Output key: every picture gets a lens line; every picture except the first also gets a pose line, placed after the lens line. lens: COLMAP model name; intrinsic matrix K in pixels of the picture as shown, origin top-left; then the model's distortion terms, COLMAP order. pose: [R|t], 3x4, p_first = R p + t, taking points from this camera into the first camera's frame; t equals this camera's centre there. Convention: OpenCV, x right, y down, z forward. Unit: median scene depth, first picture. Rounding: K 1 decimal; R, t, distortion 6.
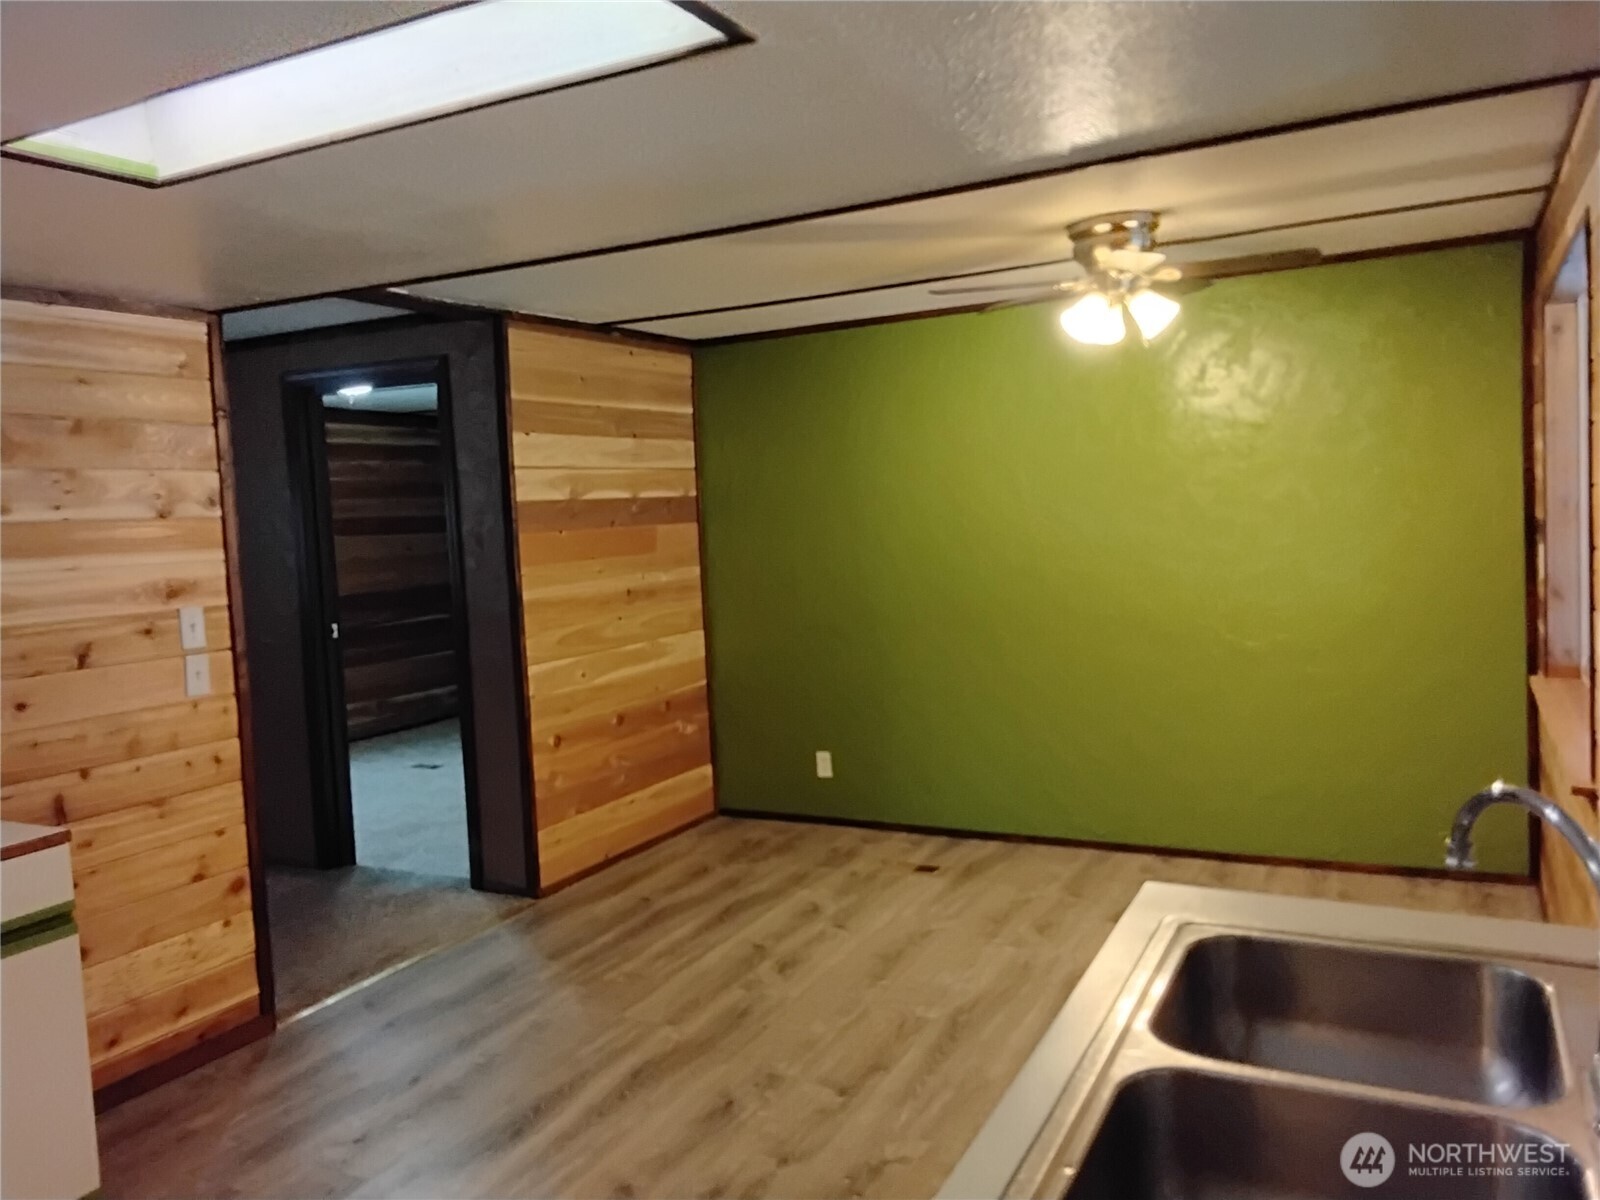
lens RADIAL K [[1239.3, 0, 796.5], [0, 1239.3, 574.4], [0, 0, 1]] dist [0.130823, -0.169291]
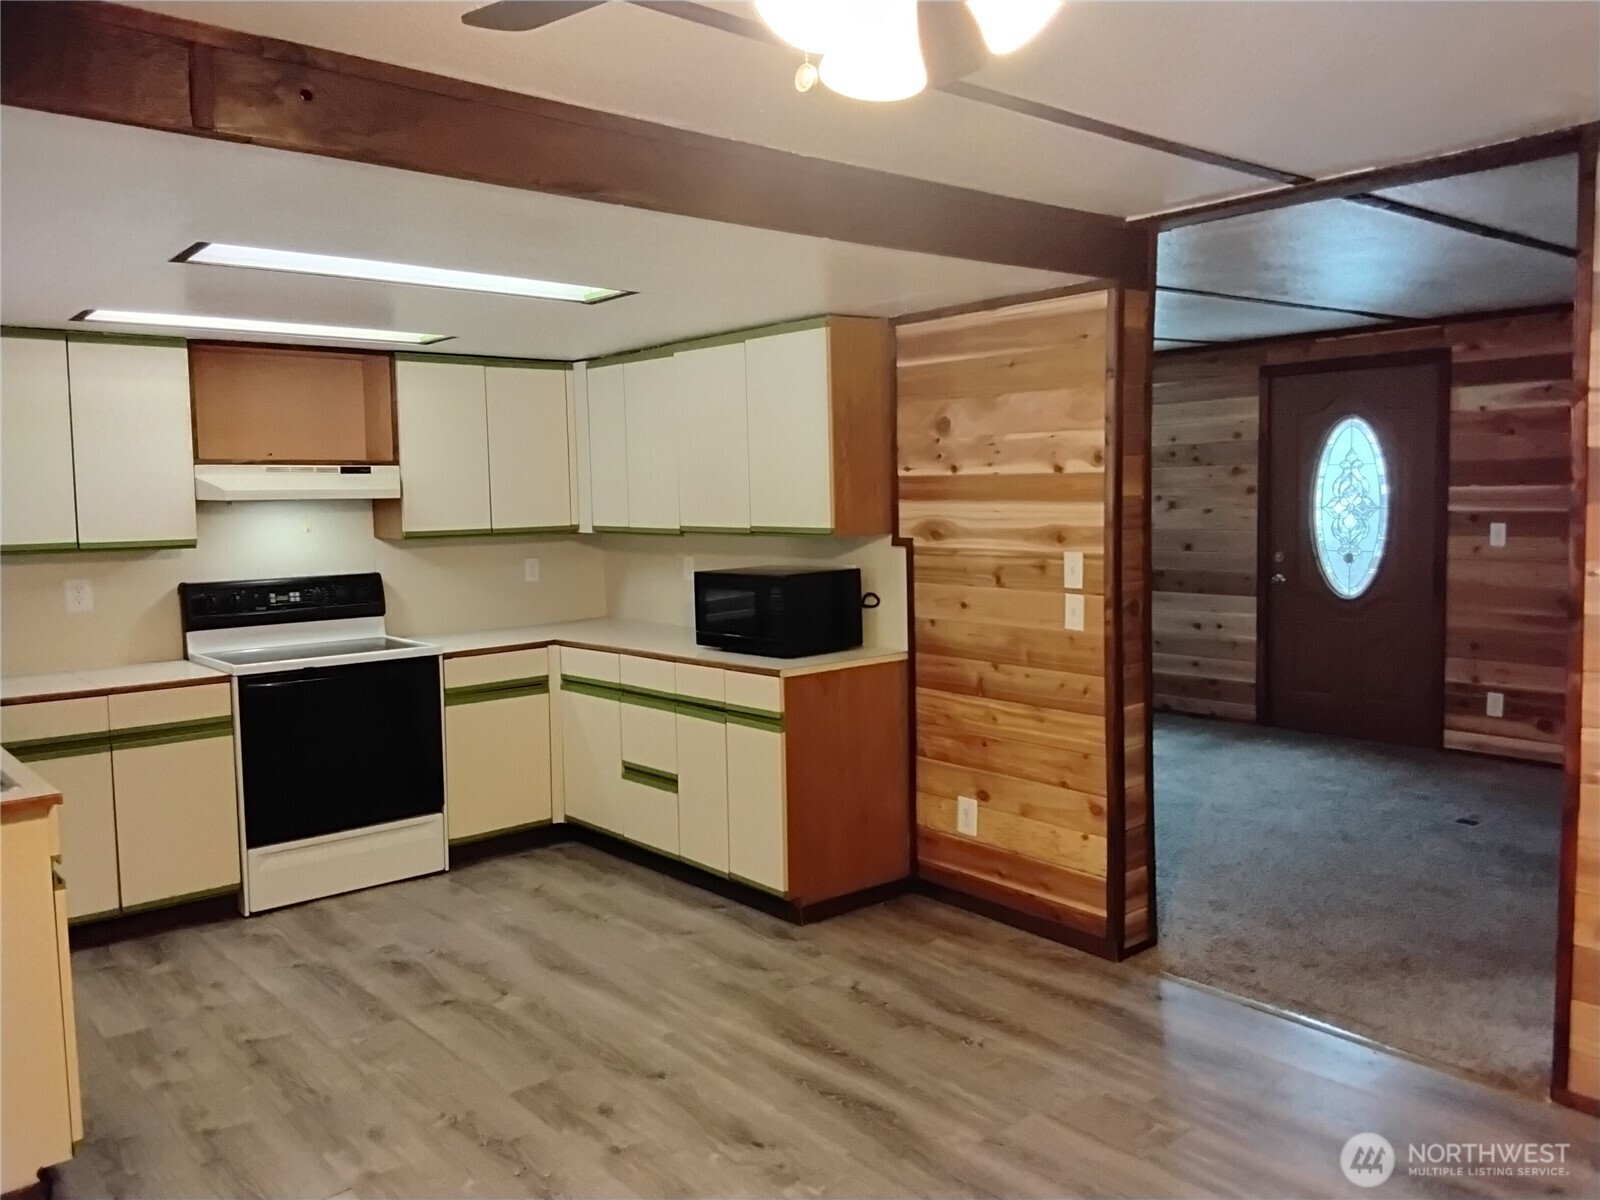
lens RADIAL K [[1239.3, 0, 796.5], [0, 1239.3, 574.4], [0, 0, 1]] dist [0.130823, -0.169291]
pose [[-0.372866, 0.121235, -0.919931, 0.656221], [-0.017033, 0.990366, 0.137421, -0.105336], [0.927729, 0.066908, -0.367209, 1.200060]]
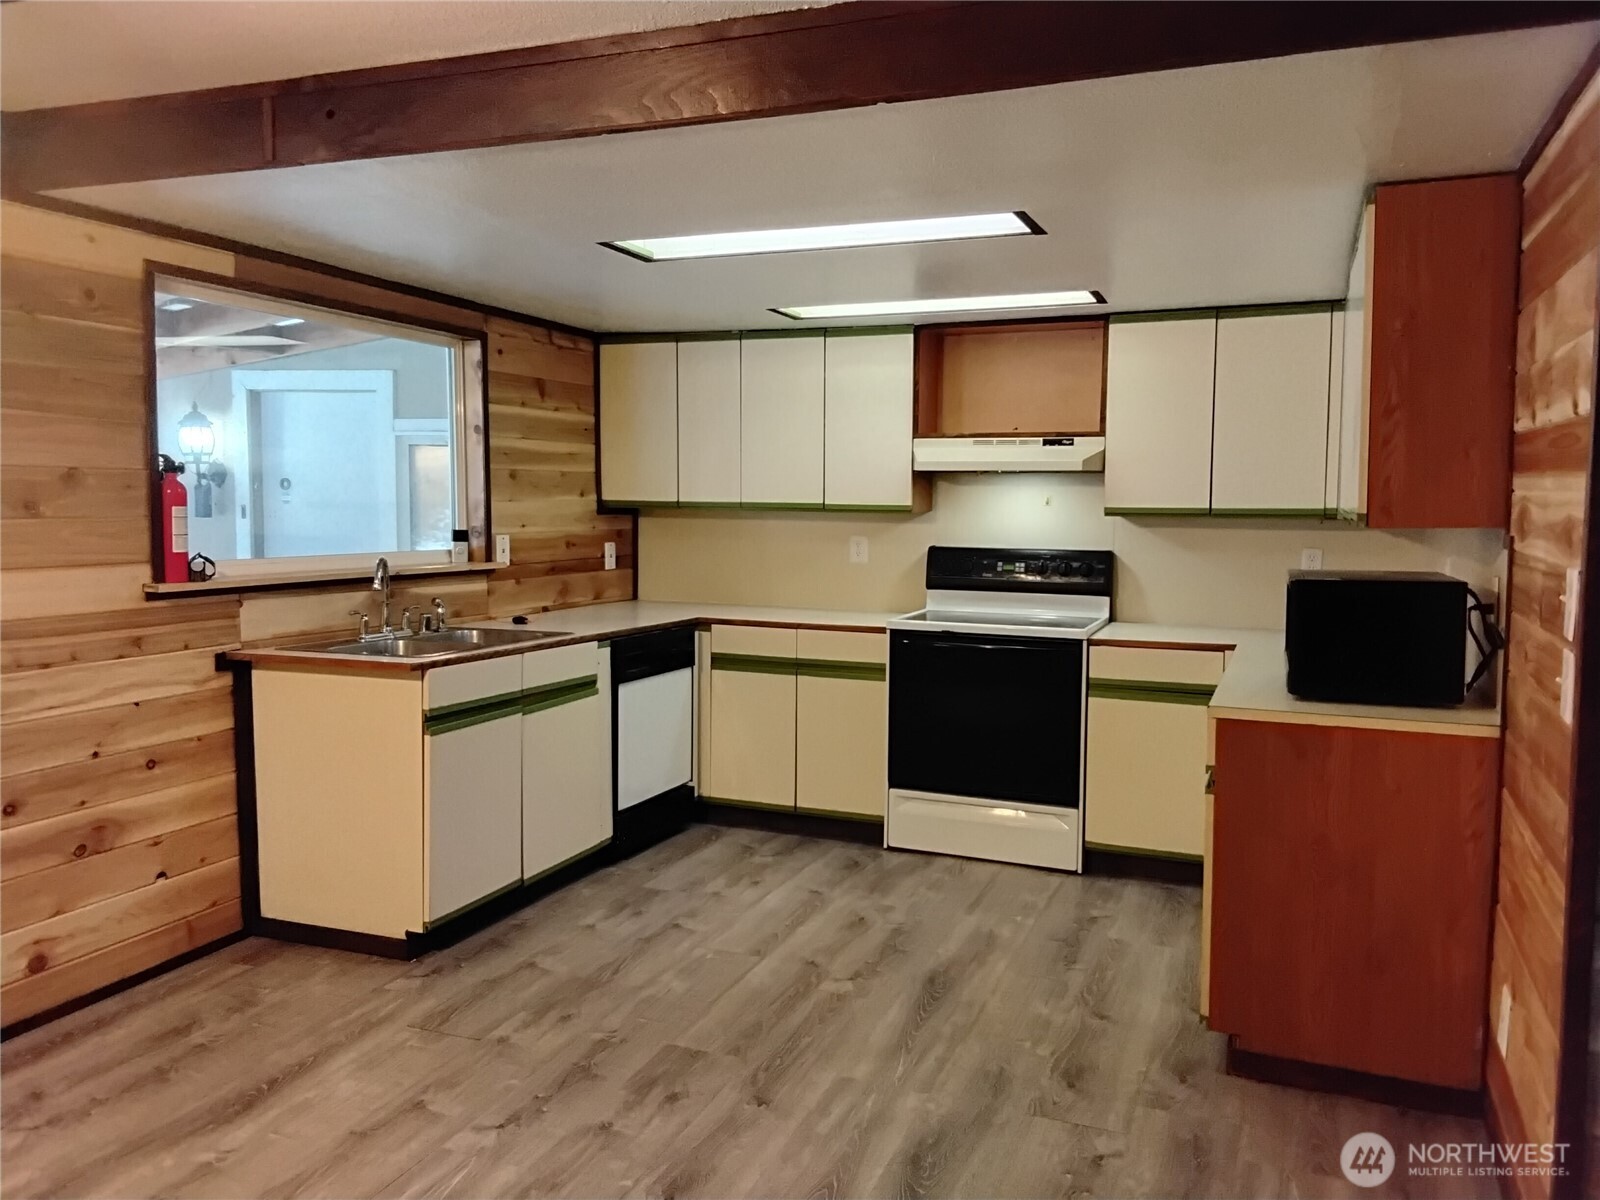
lens RADIAL K [[1239.3, 0, 796.5], [0, 1239.3, 574.4], [0, 0, 1]] dist [0.130823, -0.169291]
pose [[-0.993549, 0.048714, -0.102408, -0.062937], [0.035248, 0.990964, 0.129415, -0.060963], [0.107787, 0.124971, -0.986288, 1.563652]]
